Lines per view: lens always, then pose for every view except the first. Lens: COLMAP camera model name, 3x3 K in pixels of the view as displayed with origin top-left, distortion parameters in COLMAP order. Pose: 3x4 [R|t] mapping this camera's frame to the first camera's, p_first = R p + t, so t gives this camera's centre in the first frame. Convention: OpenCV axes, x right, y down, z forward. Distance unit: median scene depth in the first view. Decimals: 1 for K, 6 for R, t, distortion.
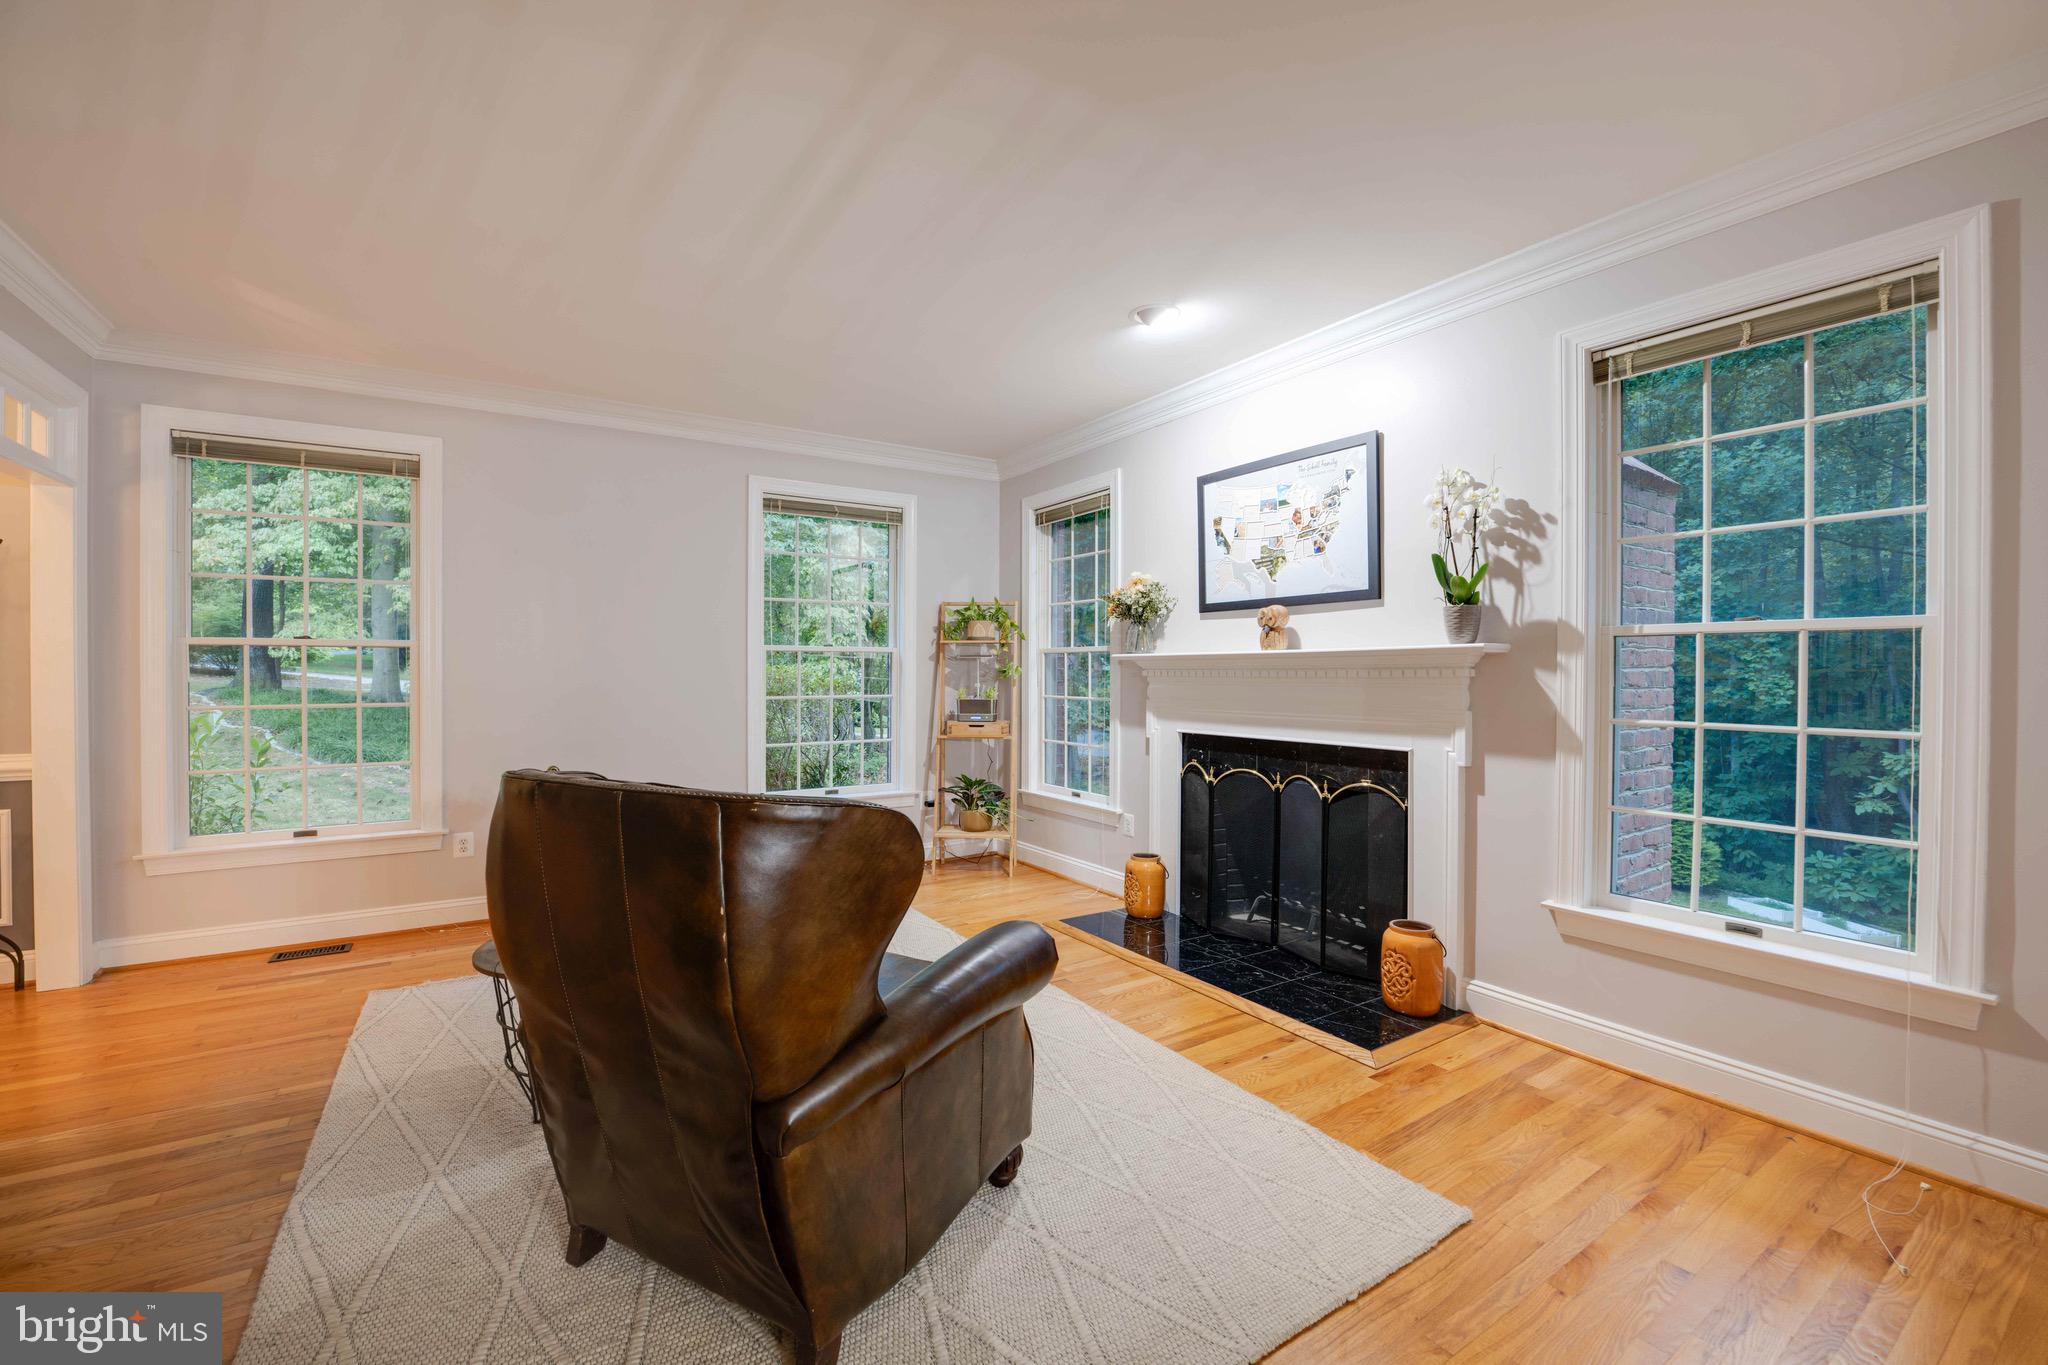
lens RADIAL K [[839.8, 0, 1033.2], [0, 839.8, 677.8], [0, 0, 1]] dist [-0.025758, -0.000287]
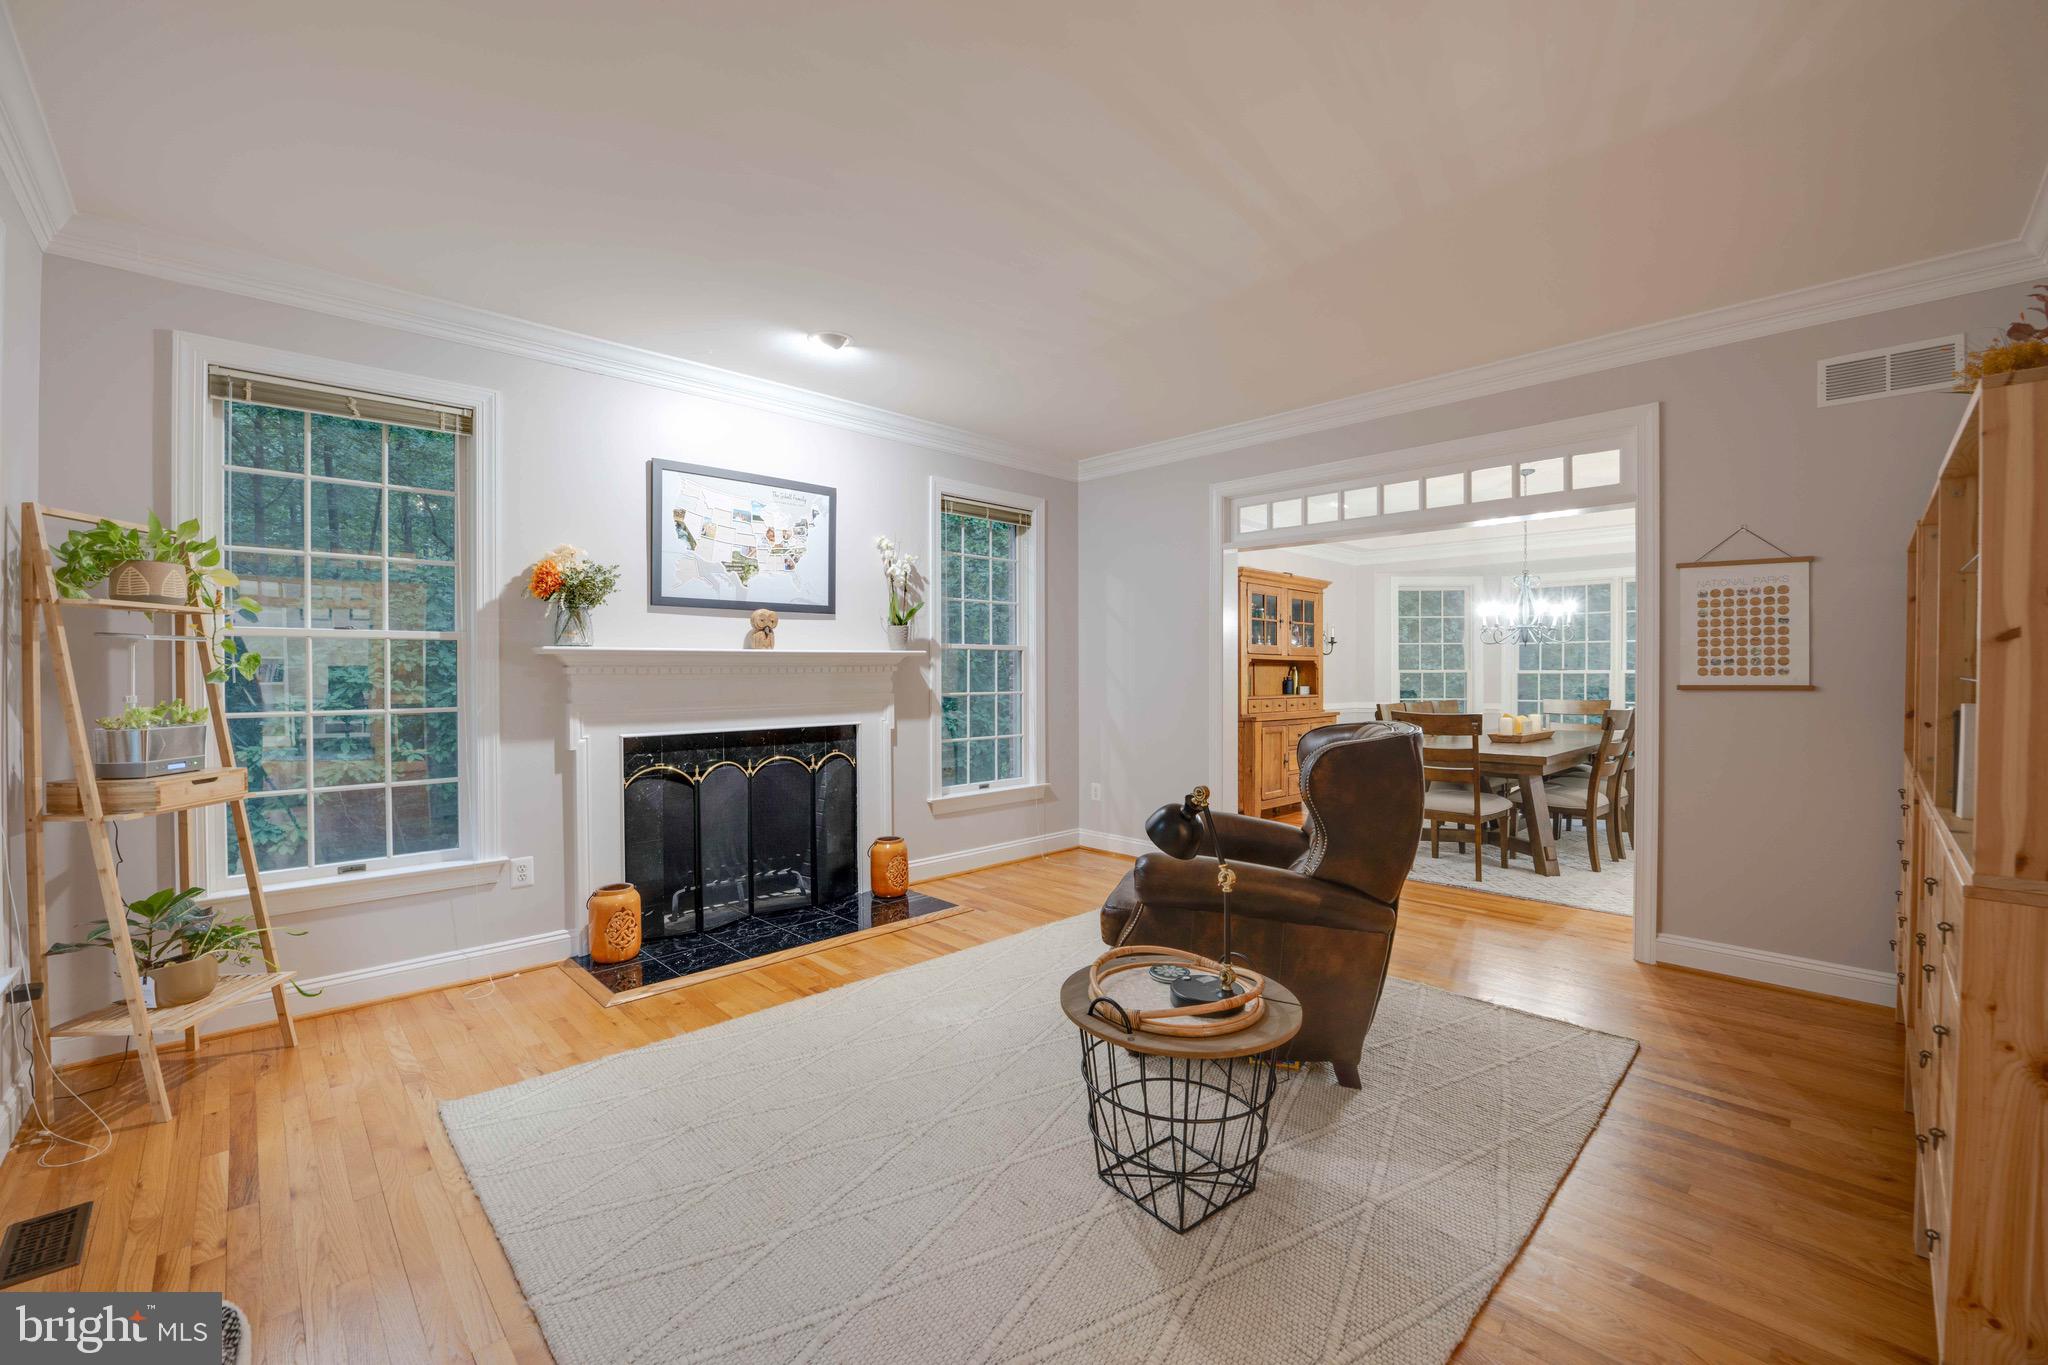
lens RADIAL K [[839.8, 0, 1033.7], [0, 839.8, 676.7], [0, 0, 1]] dist [-0.025758, -0.000287]
pose [[-0.200159, -0.010936, 0.979702, -0.889573], [0.009835, 0.999865, 0.013171, -0.007427], [-0.979714, 0.012271, -0.200024, 0.874323]]
